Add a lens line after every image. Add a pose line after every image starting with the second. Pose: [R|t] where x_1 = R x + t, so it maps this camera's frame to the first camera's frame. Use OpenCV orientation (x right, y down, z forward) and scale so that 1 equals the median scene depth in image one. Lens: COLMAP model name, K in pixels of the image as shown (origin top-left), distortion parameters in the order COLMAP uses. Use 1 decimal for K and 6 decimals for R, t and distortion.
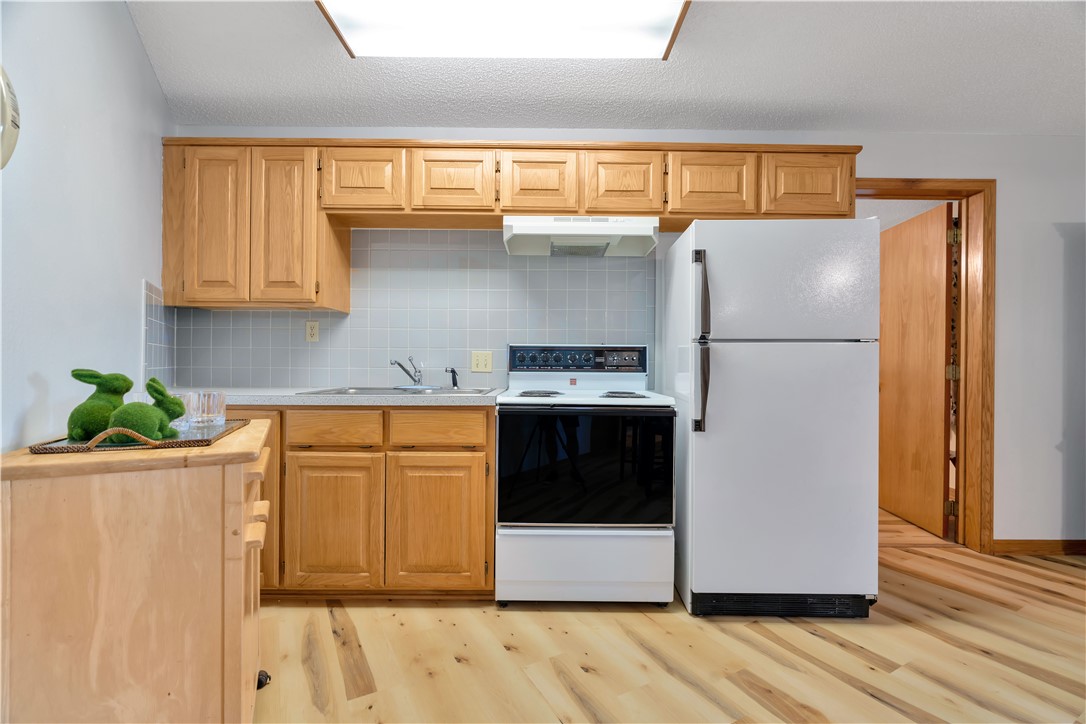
lens RADIAL K [[487.6, 0, 541.0], [0, 487.6, 359.5], [0, 0, 1]] dist [-0.006449, 0.001266]
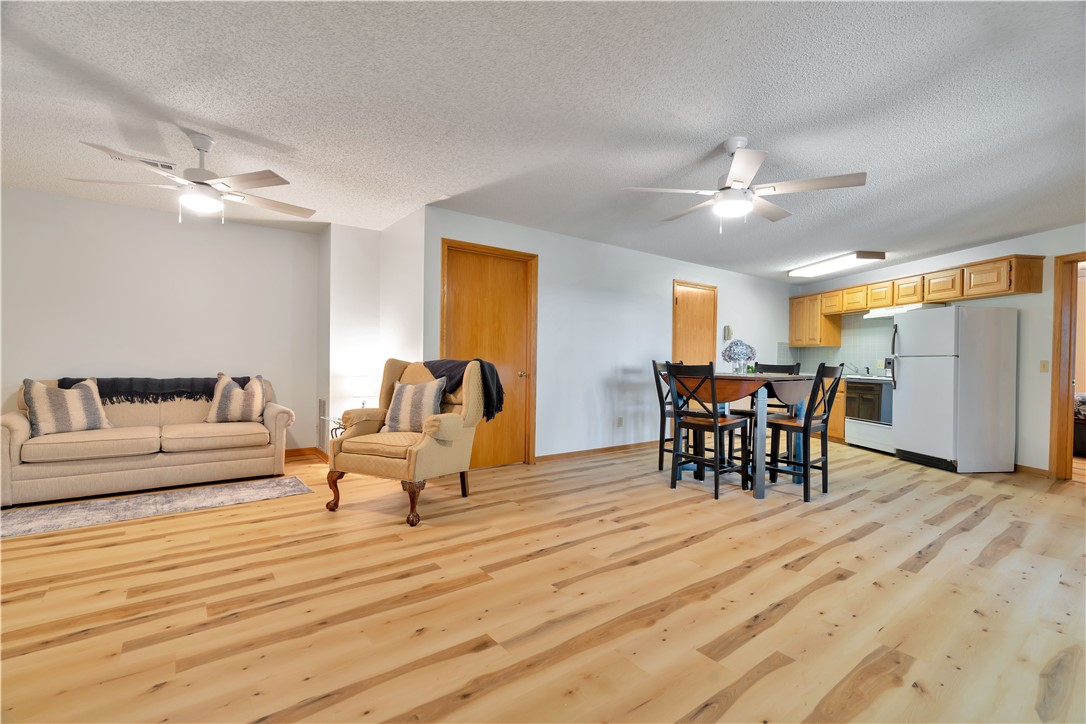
lens RADIAL K [[487.6, 0, 544.4], [0, 487.6, 371.6], [0, 0, 1]] dist [-0.006449, 0.001266]
pose [[0.140348, 0.013677, -0.990008, 2.306202], [-0.022745, 0.999685, 0.010586, 0.055952], [0.989841, 0.021032, 0.140615, -1.125182]]
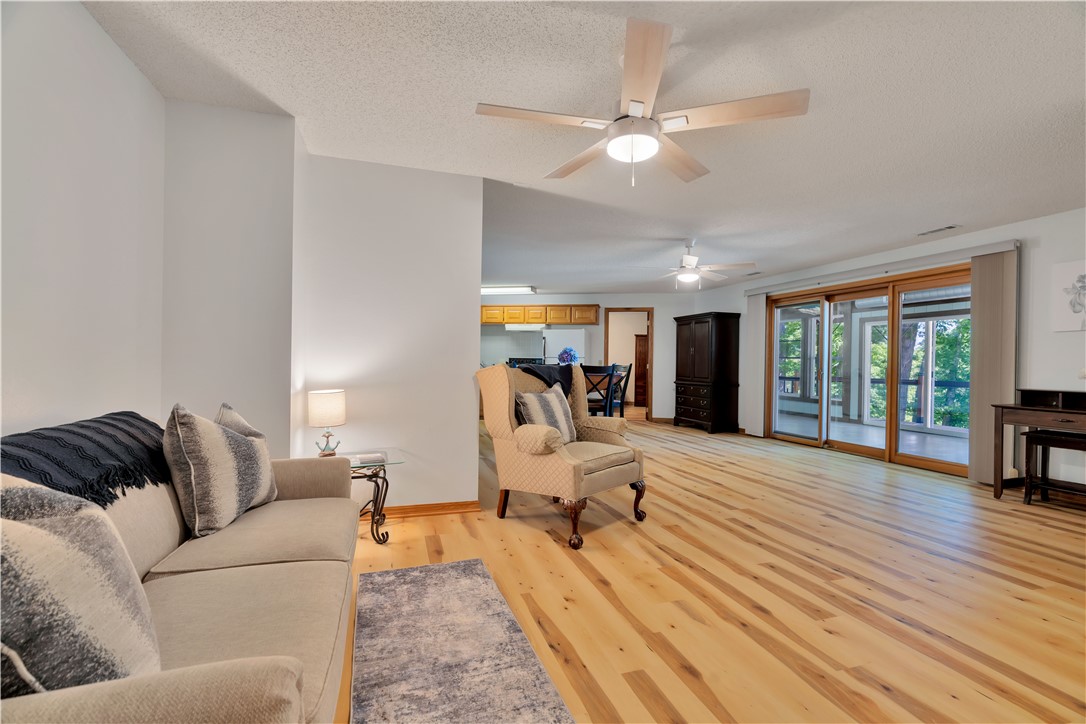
lens RADIAL K [[487.6, 0, 547.1], [0, 487.6, 361.5], [0, 0, 1]] dist [-0.006449, 0.001266]
pose [[0.983075, 0.005997, -0.183103, 0.957313], [-0.008501, 0.999881, -0.012894, 0.048229], [0.183004, 0.014232, 0.983009, -2.735429]]
